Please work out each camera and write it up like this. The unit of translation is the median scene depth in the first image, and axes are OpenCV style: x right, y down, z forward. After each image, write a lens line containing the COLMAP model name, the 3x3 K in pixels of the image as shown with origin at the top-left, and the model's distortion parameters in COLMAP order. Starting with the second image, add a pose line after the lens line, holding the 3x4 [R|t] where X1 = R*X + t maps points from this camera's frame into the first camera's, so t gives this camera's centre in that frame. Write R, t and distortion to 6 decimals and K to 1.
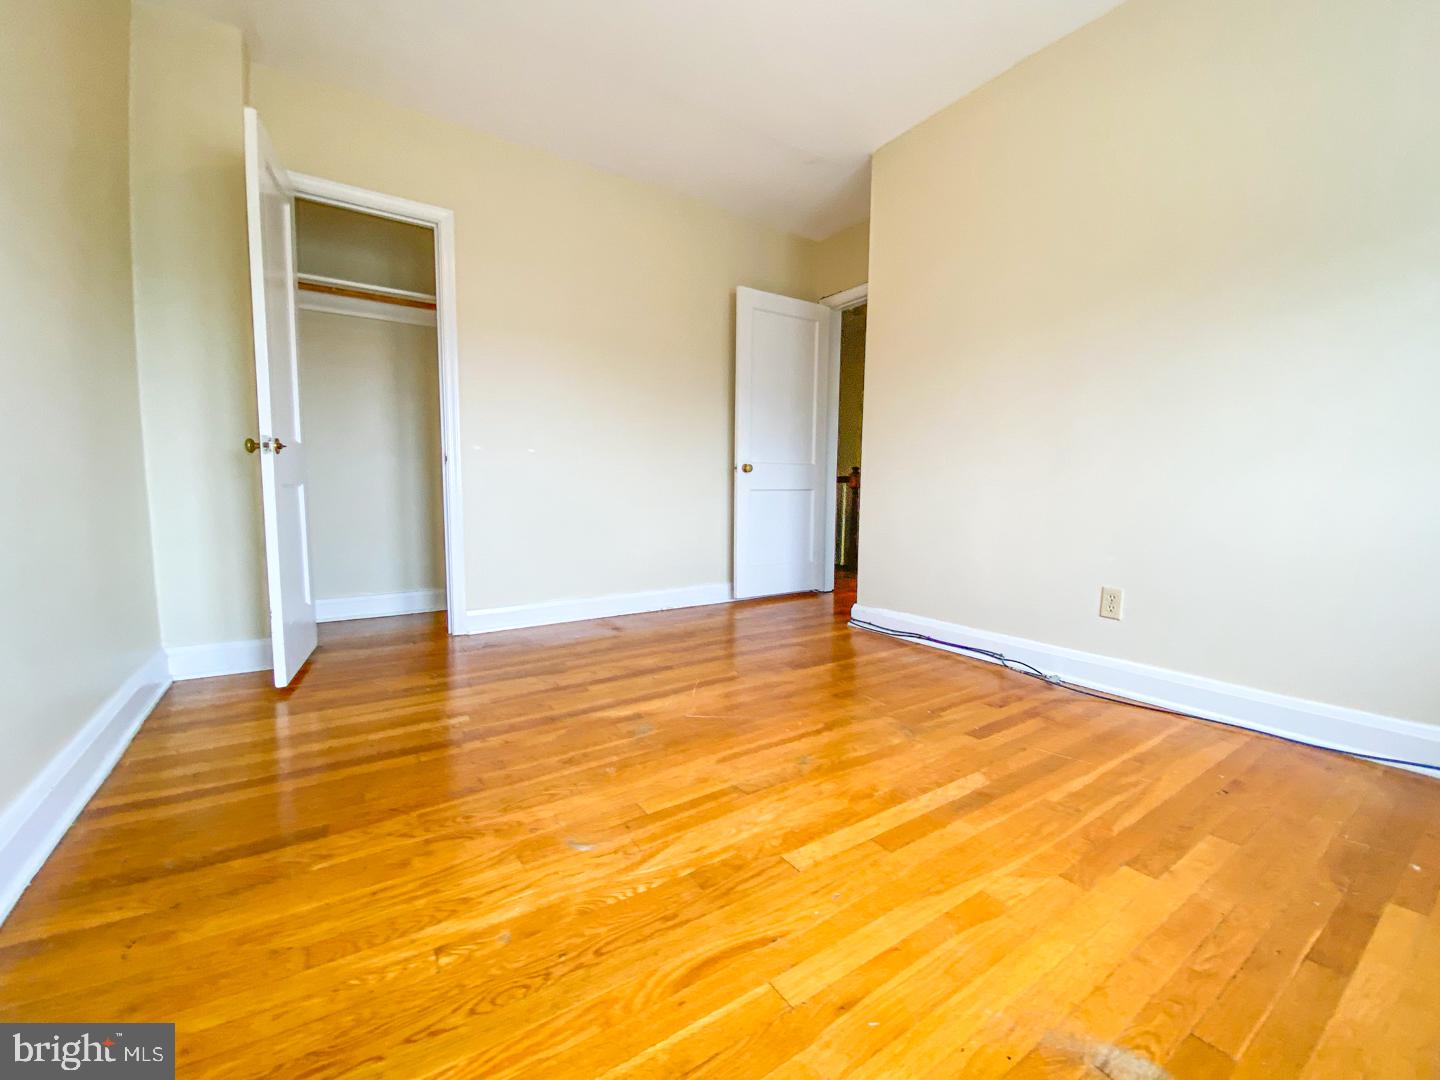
lens RADIAL K [[602.3, 0, 720.0], [0, 602.3, 540.0], [0, 0, 1]] dist [0.016839, -0.018790]
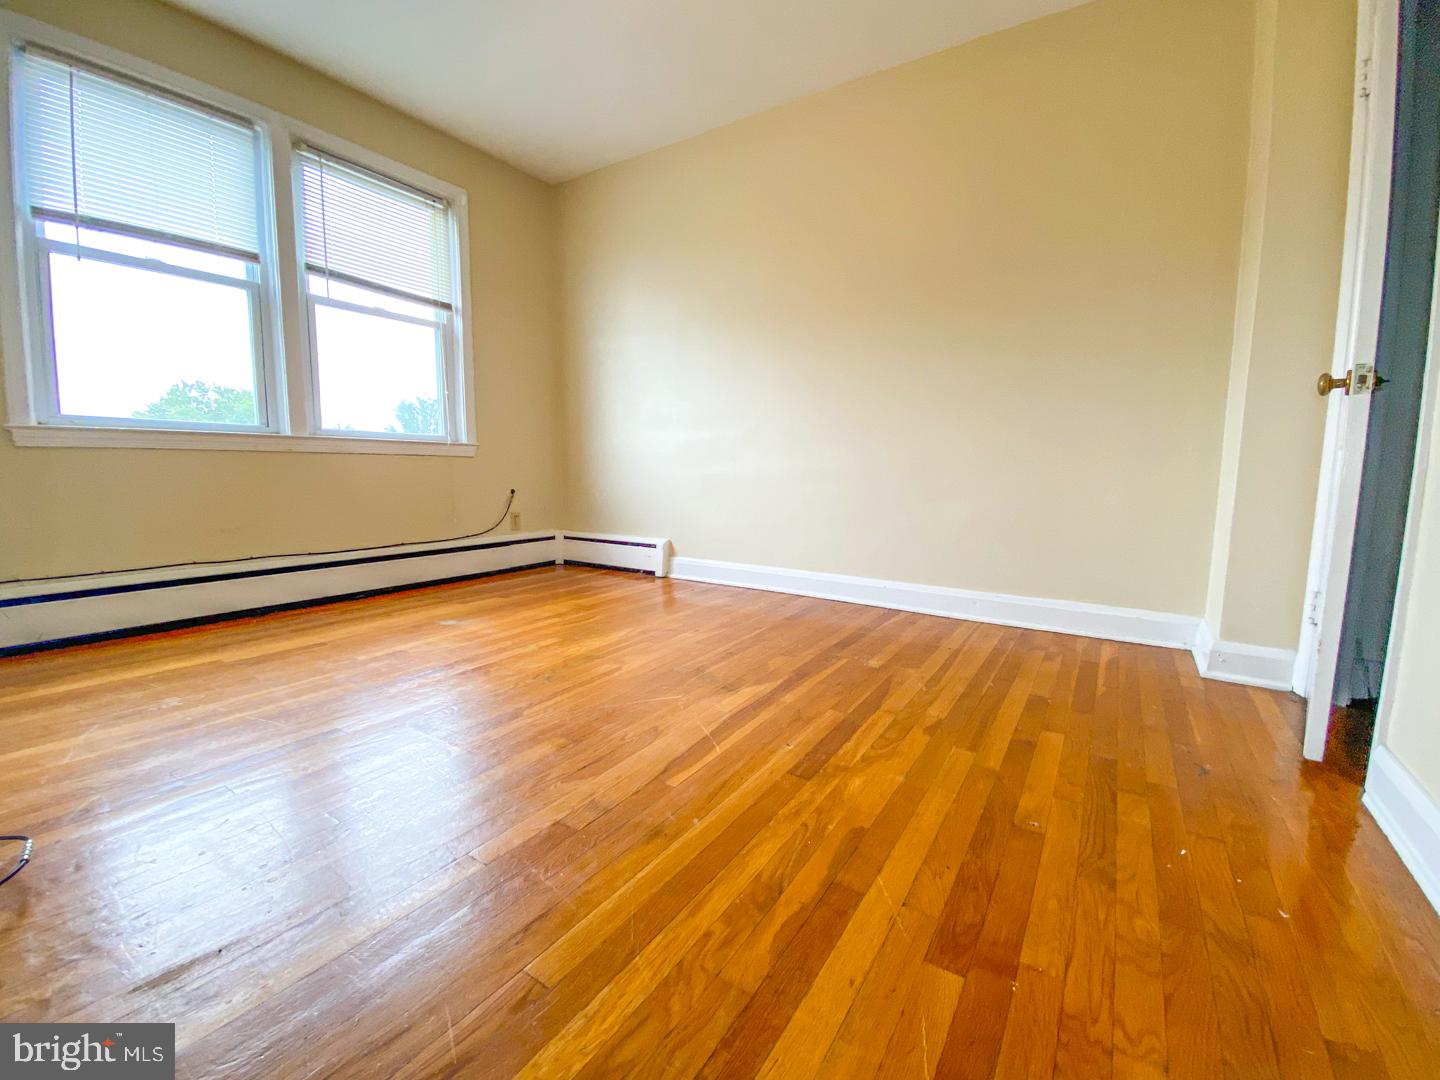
lens RADIAL K [[602.3, 0, 720.0], [0, 602.3, 540.0], [0, 0, 1]] dist [0.016839, -0.018790]
pose [[-0.926687, 0.023573, -0.375093, 0.226508], [-0.053638, 0.979519, 0.194075, -0.117306], [0.371986, 0.199966, -0.906444, 1.830666]]
